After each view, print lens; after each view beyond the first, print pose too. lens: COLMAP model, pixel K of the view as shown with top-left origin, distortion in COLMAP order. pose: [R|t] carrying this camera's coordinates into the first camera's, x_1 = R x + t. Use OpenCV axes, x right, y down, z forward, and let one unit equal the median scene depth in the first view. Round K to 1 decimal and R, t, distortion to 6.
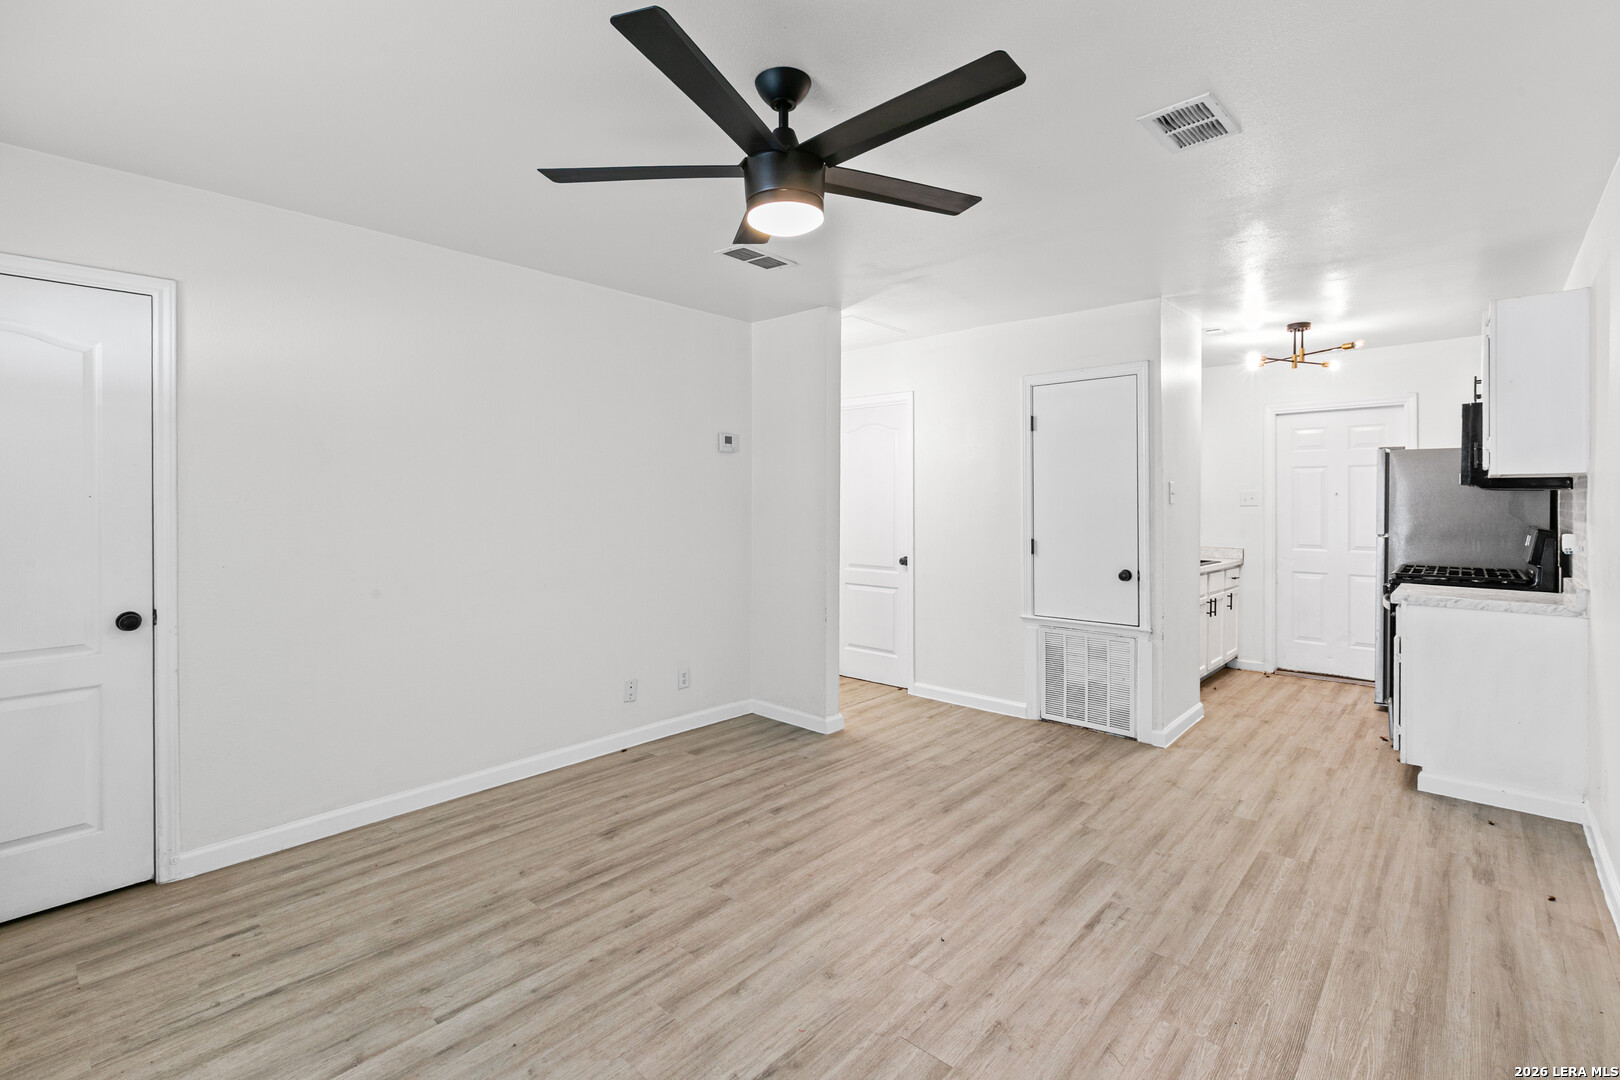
lens RADIAL K [[736.8, 0, 812.3], [0, 736.8, 504.1], [0, 0, 1]] dist [-0.000174, 0.000054]
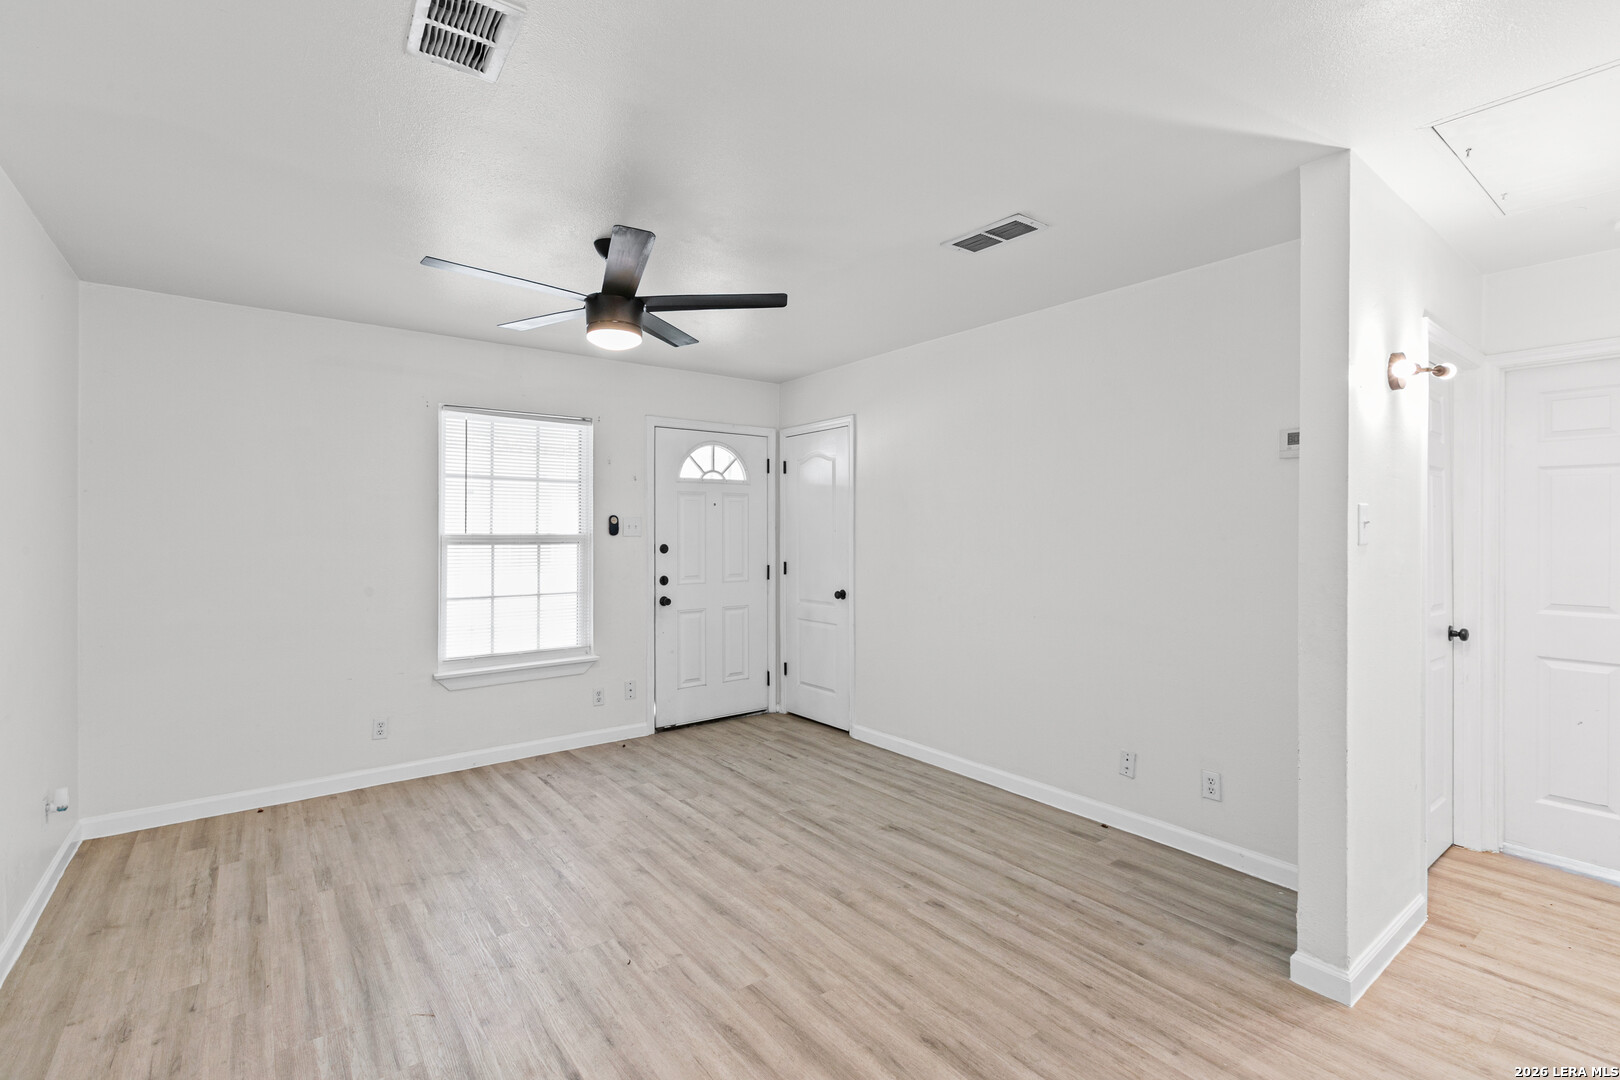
lens RADIAL K [[732.6, 0, 807.7], [0, 732.6, 532.1], [0, 0, 1]] dist [0.001119, -0.000340]
pose [[-0.186505, 0.002356, -0.982451, 0.993953], [-0.006015, 0.999976, 0.003540, -0.013666], [0.982436, 0.006569, -0.186486, 1.254635]]
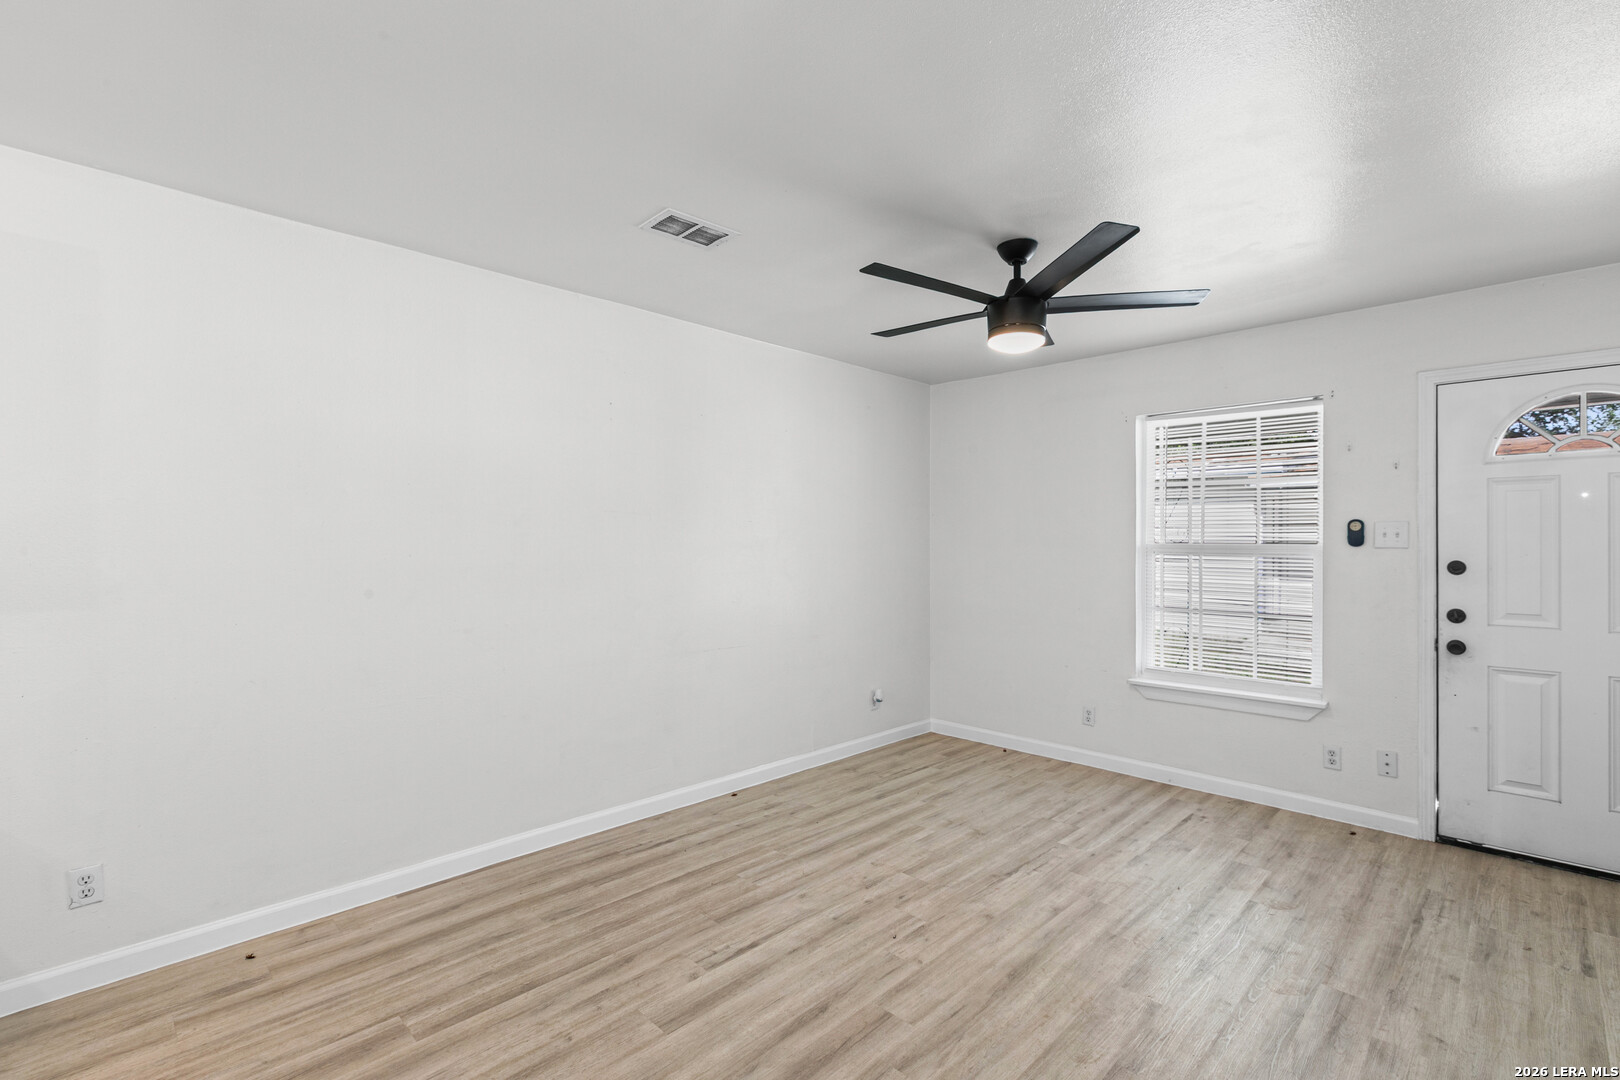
lens RADIAL K [[732.6, 0, 807.7], [0, 732.6, 532.1], [0, 0, 1]] dist [0.001119, -0.000340]
pose [[-0.998841, -0.001514, 0.048114, 0.223938], [-0.001740, 0.999988, -0.004652, -0.014634], [-0.048106, -0.004731, -0.998831, 1.854398]]
